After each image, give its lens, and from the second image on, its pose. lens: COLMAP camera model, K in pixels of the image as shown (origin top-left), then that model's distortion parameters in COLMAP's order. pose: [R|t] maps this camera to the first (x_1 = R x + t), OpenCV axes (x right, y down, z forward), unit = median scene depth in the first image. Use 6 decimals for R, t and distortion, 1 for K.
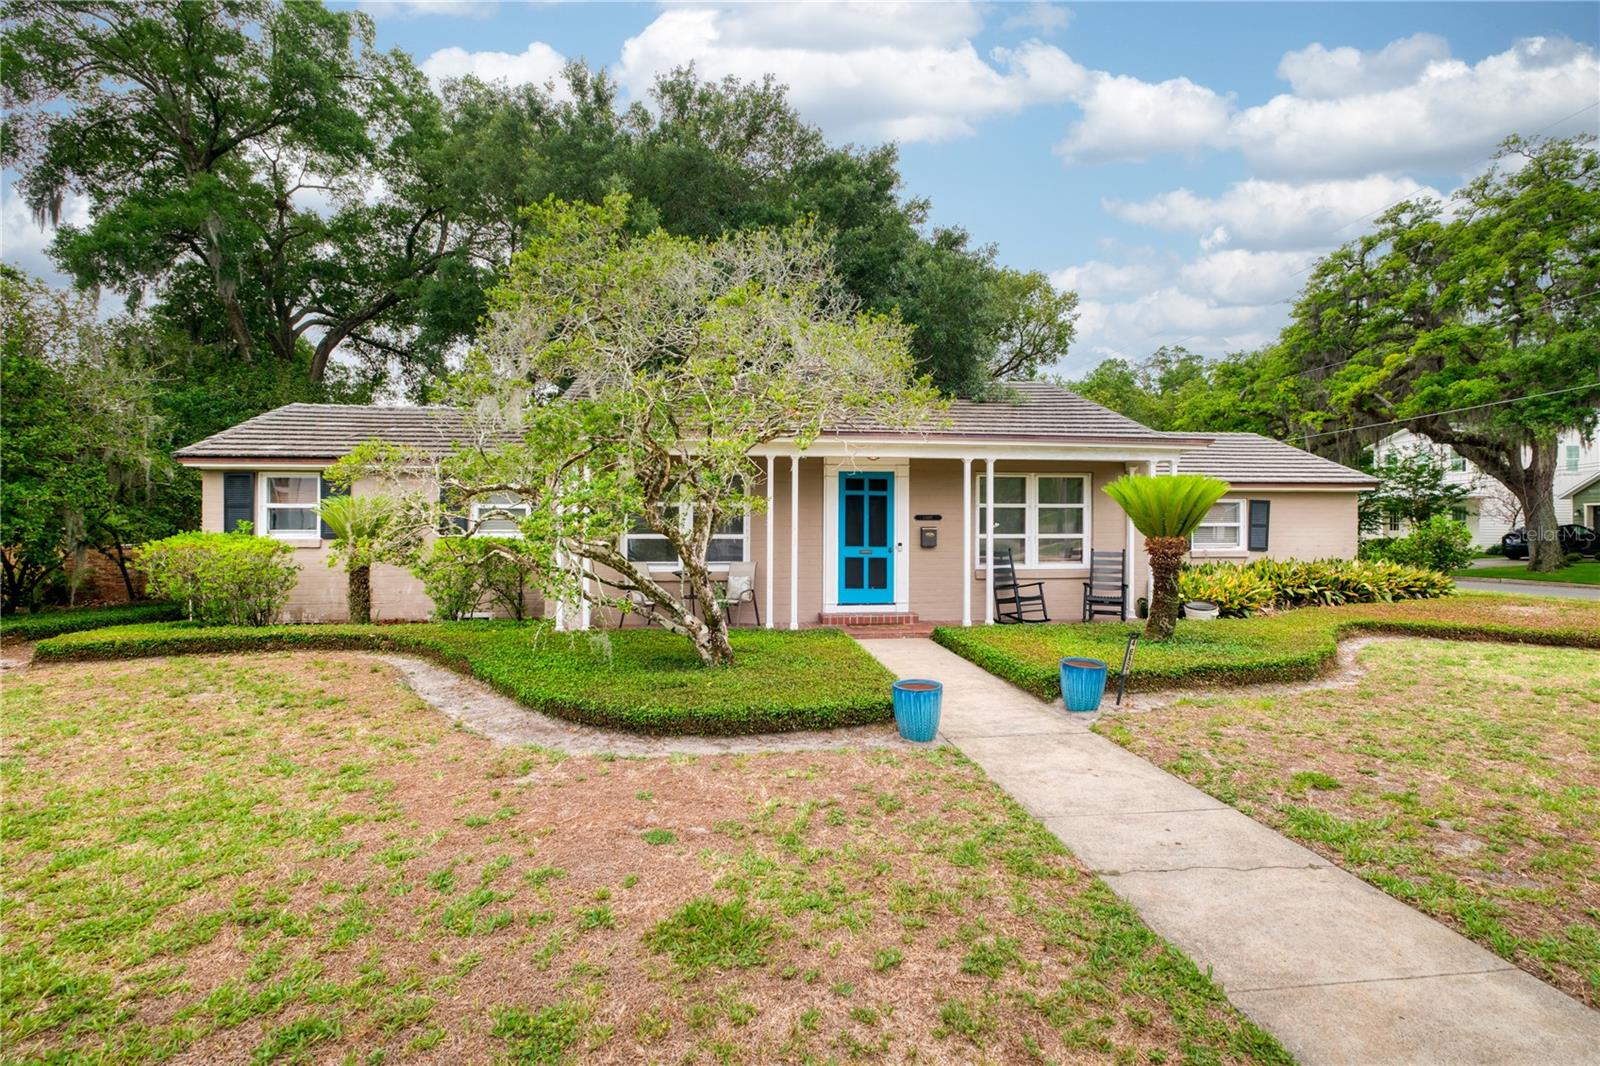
lens RADIAL K [[683.8, 0, 901.5], [0, 683.8, 529.5], [0, 0, 1]] dist [0.008472, -0.008924]
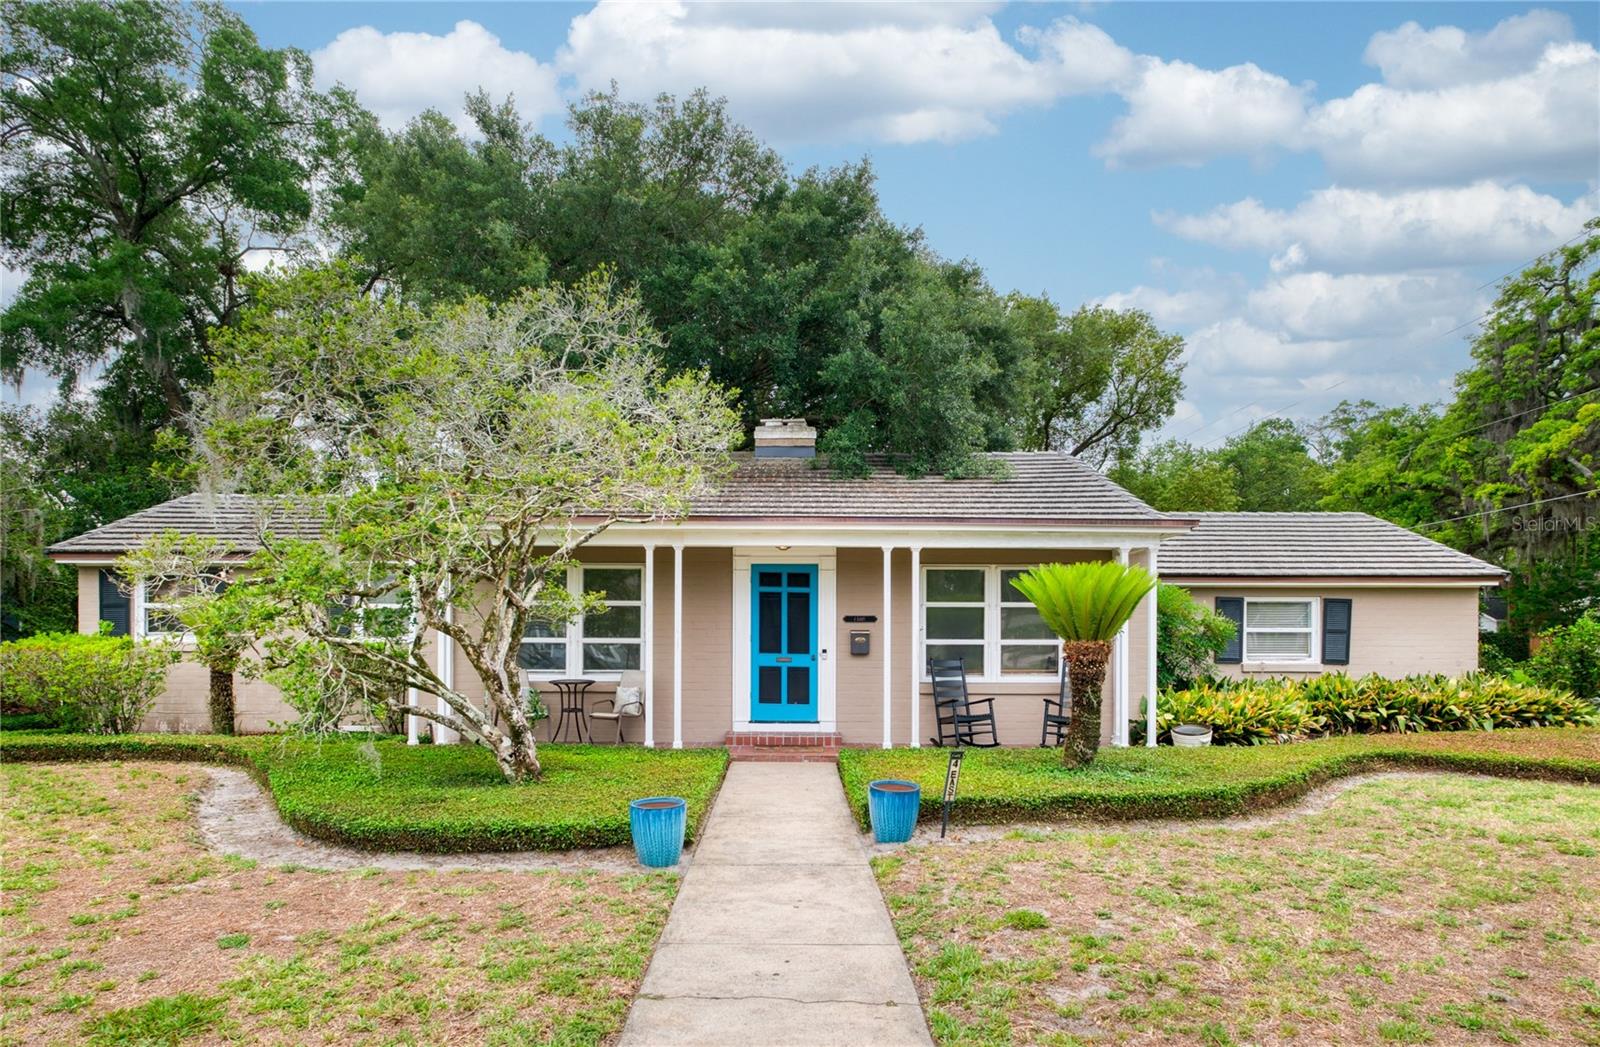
lens RADIAL K [[839.2, 0, 851.7], [0, 839.2, 651.1], [0, 0, 1]] dist [0.013011, -0.014519]
pose [[0.993403, 0.004521, -0.114590, 0.147033], [-0.002800, 0.999881, 0.015171, 0.005943], [0.114645, -0.014750, 0.993297, -0.013267]]
